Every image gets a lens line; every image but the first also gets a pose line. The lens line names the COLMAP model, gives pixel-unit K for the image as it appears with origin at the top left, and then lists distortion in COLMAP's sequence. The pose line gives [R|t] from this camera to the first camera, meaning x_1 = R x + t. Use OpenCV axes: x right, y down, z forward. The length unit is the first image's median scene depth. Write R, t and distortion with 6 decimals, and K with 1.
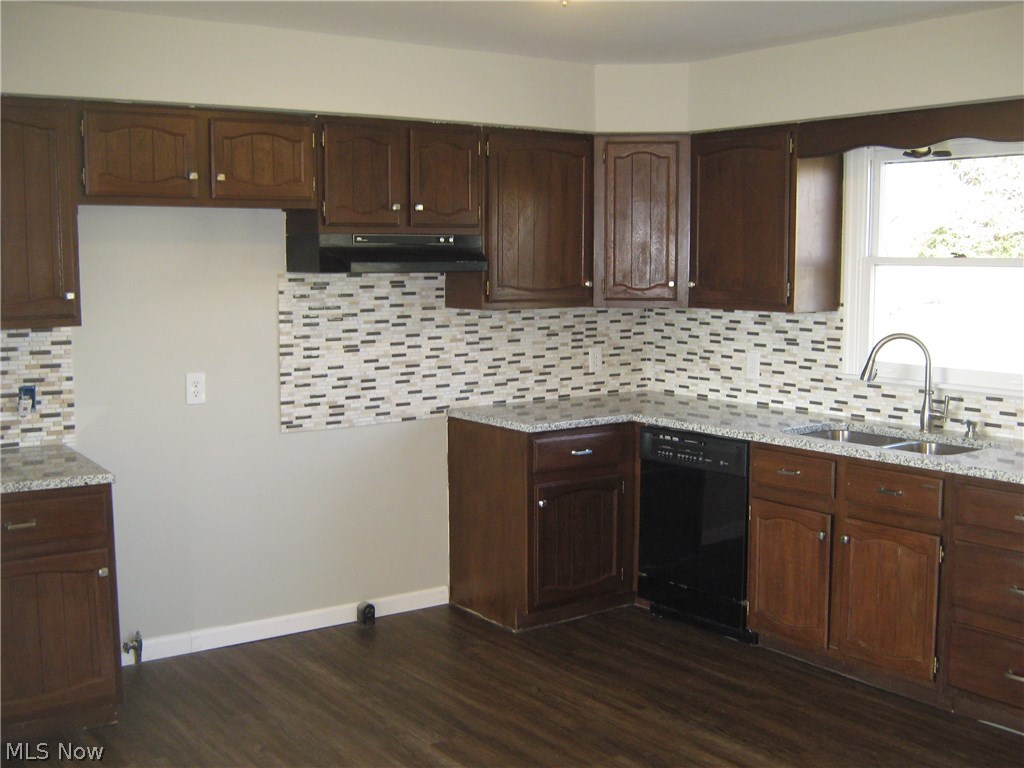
lens RADIAL K [[1173.4, 0, 520.7], [0, 1173.4, 381.7], [0, 0, 1]] dist [-0.088428, 0.000000]
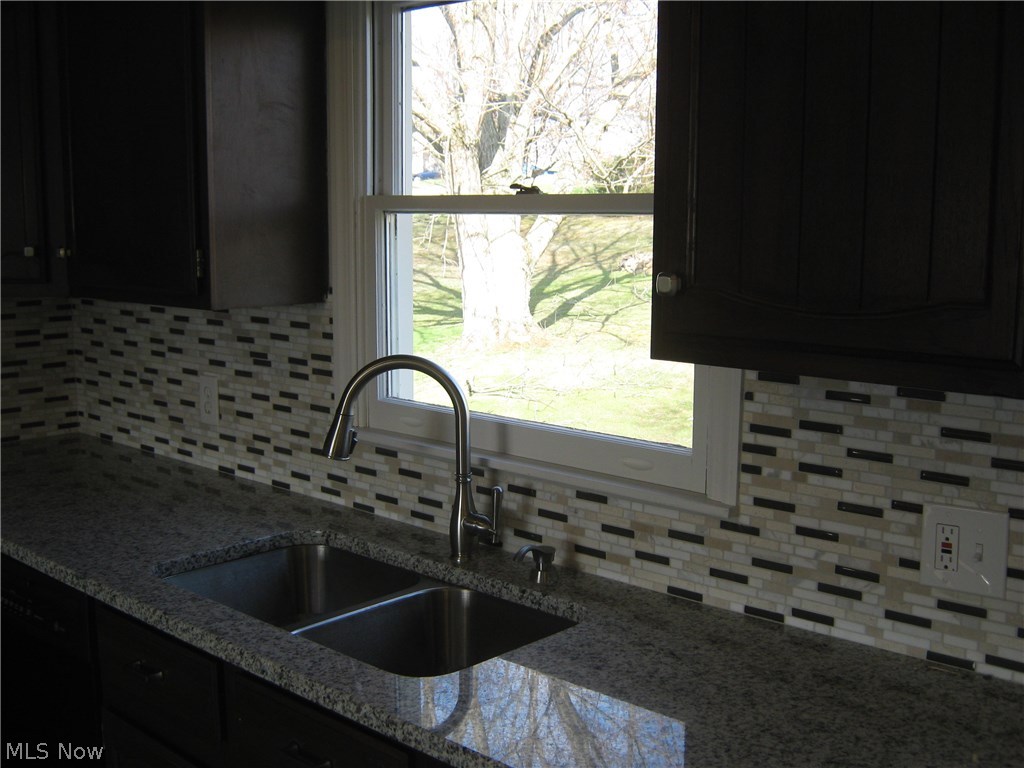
lens RADIAL K [[1173.4, 0, 504.1], [0, 1173.4, 384.7], [0, 0, 1]] dist [-0.088428, 0.000000]
pose [[0.984219, -0.022227, 0.175555, 0.246643], [0.015228, 0.999038, 0.041112, -0.042431], [-0.176300, -0.037790, 0.983611, 0.456219]]
